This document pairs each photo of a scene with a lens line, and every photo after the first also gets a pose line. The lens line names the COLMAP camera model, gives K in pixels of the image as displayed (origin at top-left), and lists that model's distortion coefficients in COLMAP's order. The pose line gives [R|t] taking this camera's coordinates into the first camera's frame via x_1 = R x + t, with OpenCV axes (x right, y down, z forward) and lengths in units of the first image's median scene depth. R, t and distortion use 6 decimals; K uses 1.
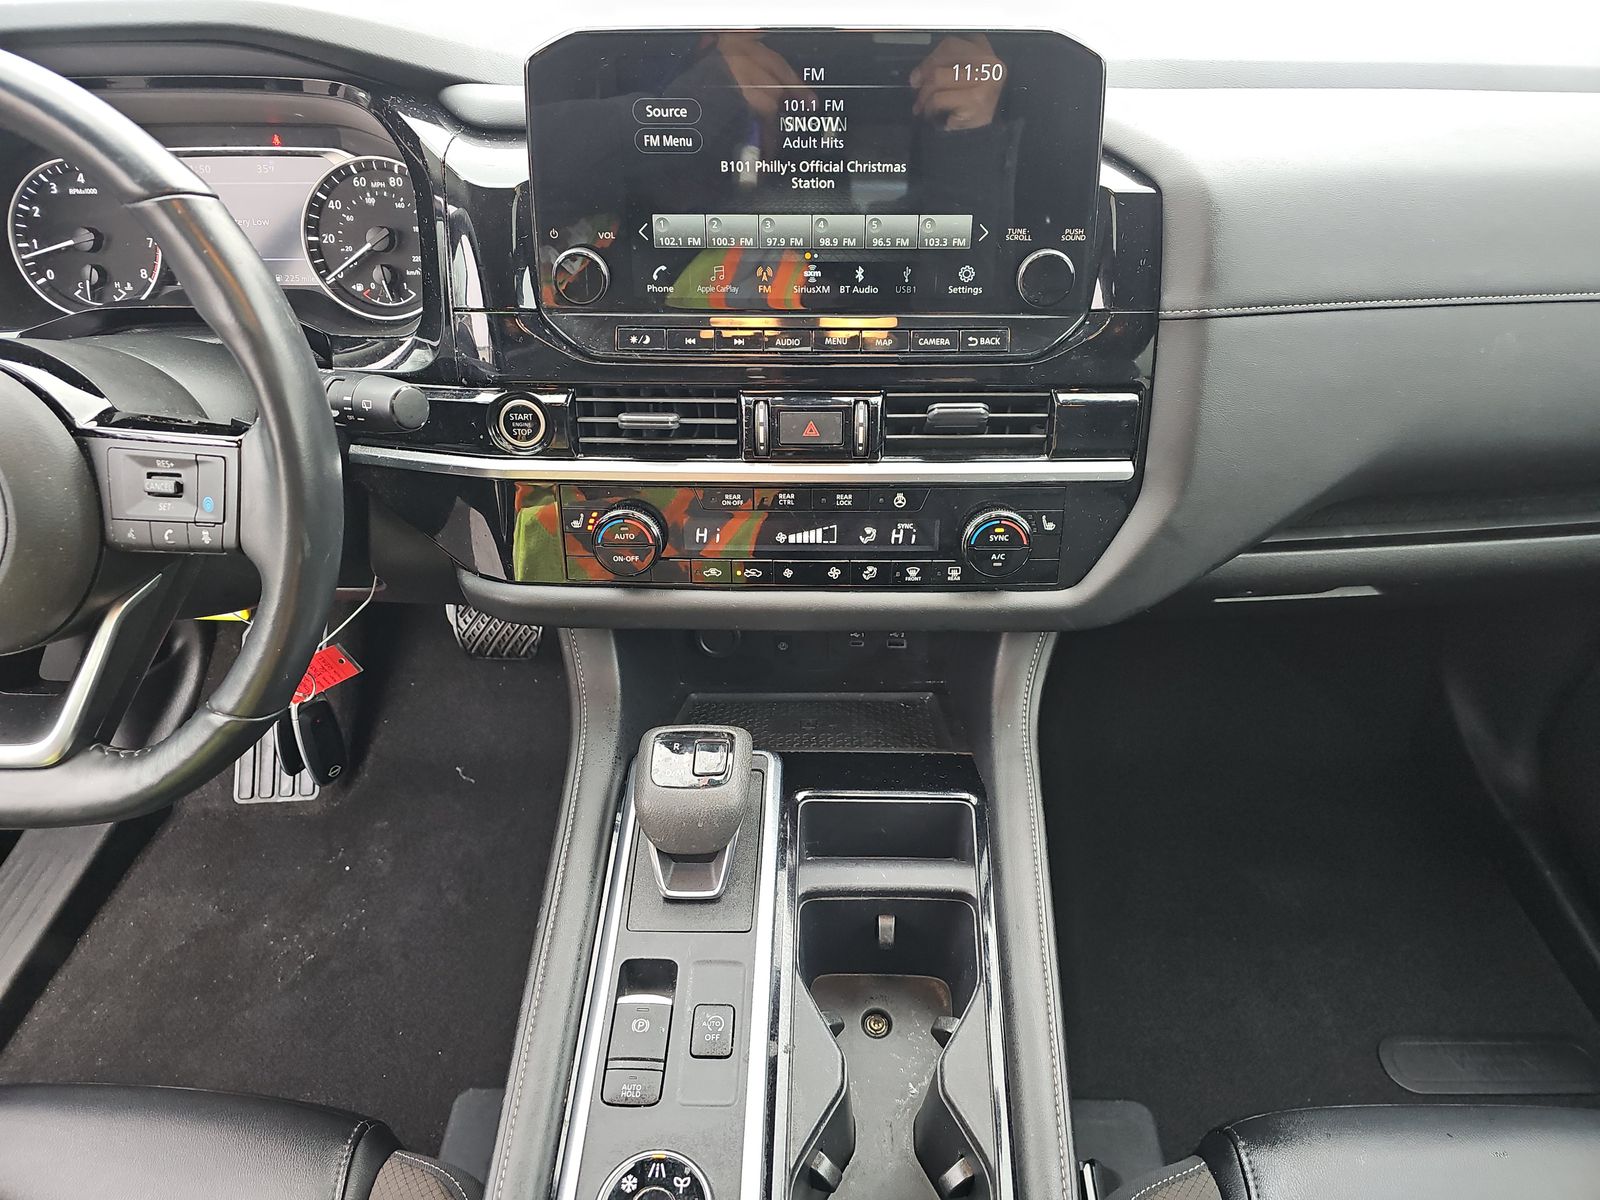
lens RADIAL K [[1054.7, 0, 800.0], [0, 1054.7, 600.0], [0, 0, 1]] dist [0.043848, -0.040608]
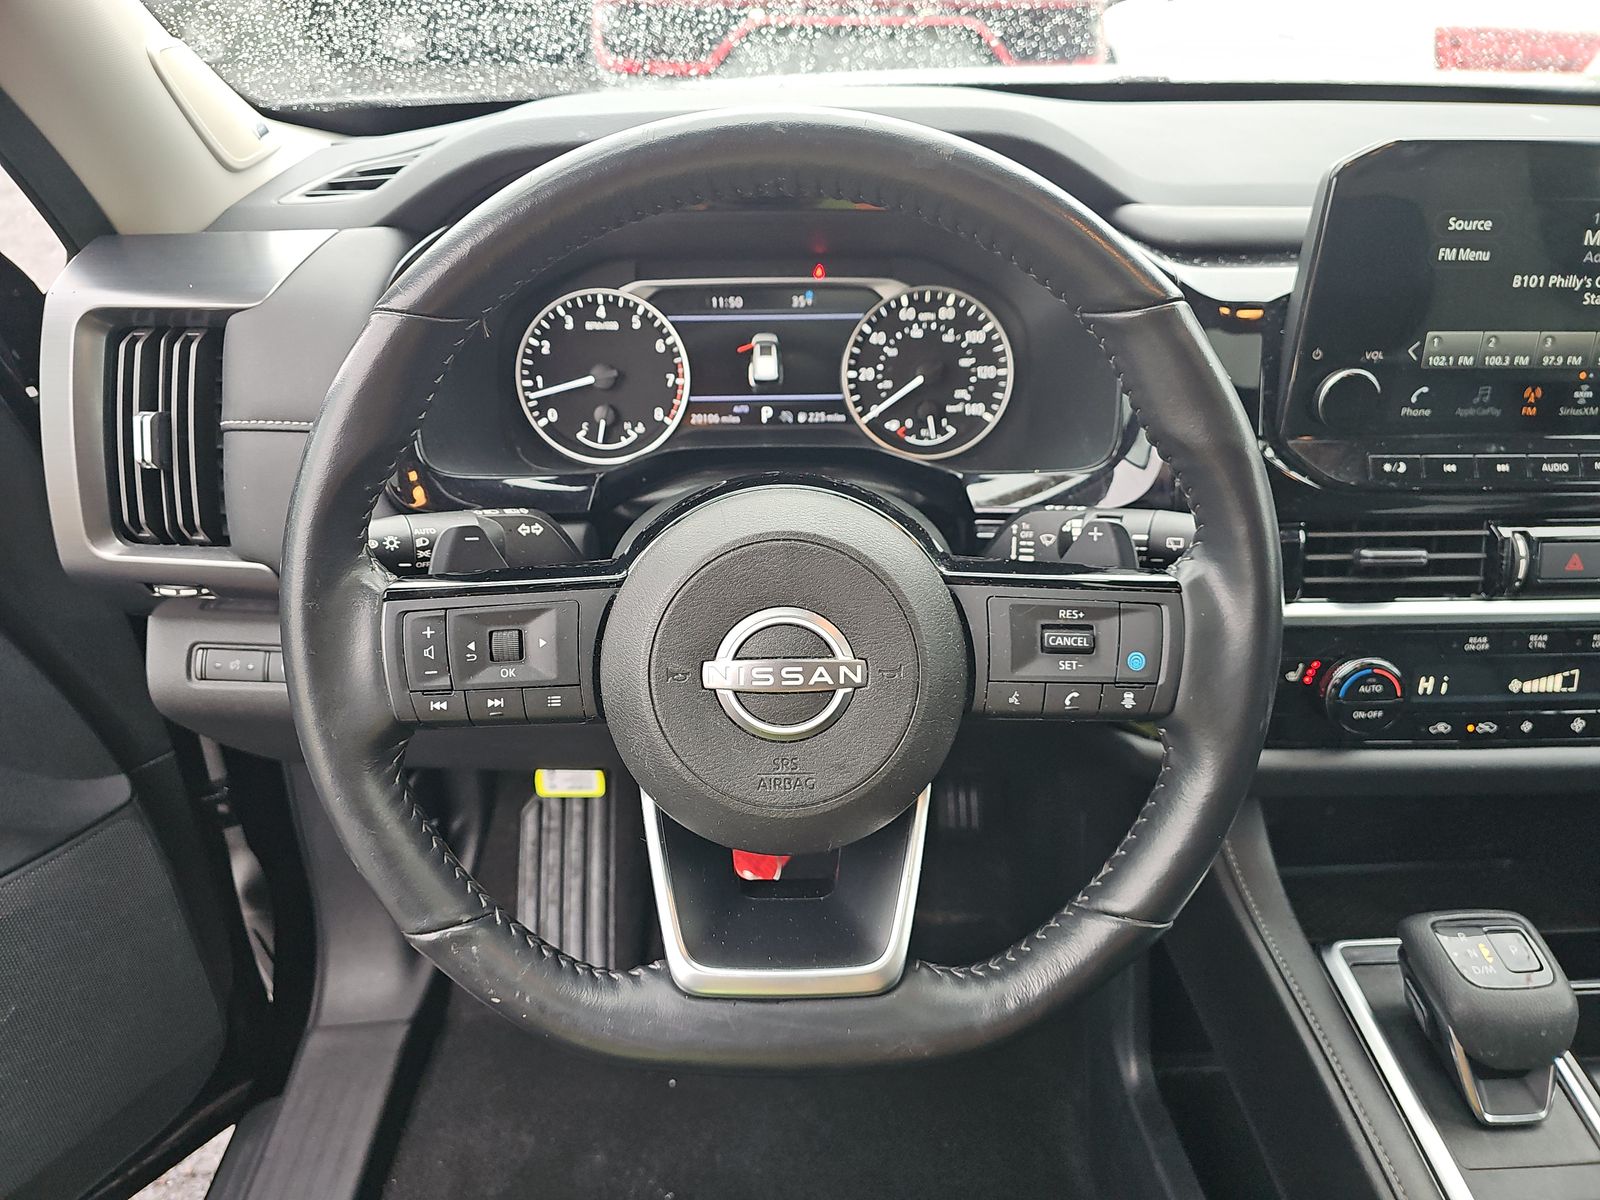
lens RADIAL K [[1080.7, 0, 800.0], [0, 1080.7, 600.0], [0, 0, 1]] dist [0.075670, -0.086055]
pose [[0.997576, -0.020329, 0.066549, -0.669574], [0.029602, 0.989500, -0.141472, -0.018323], [-0.062974, 0.143099, 0.987703, 0.126184]]
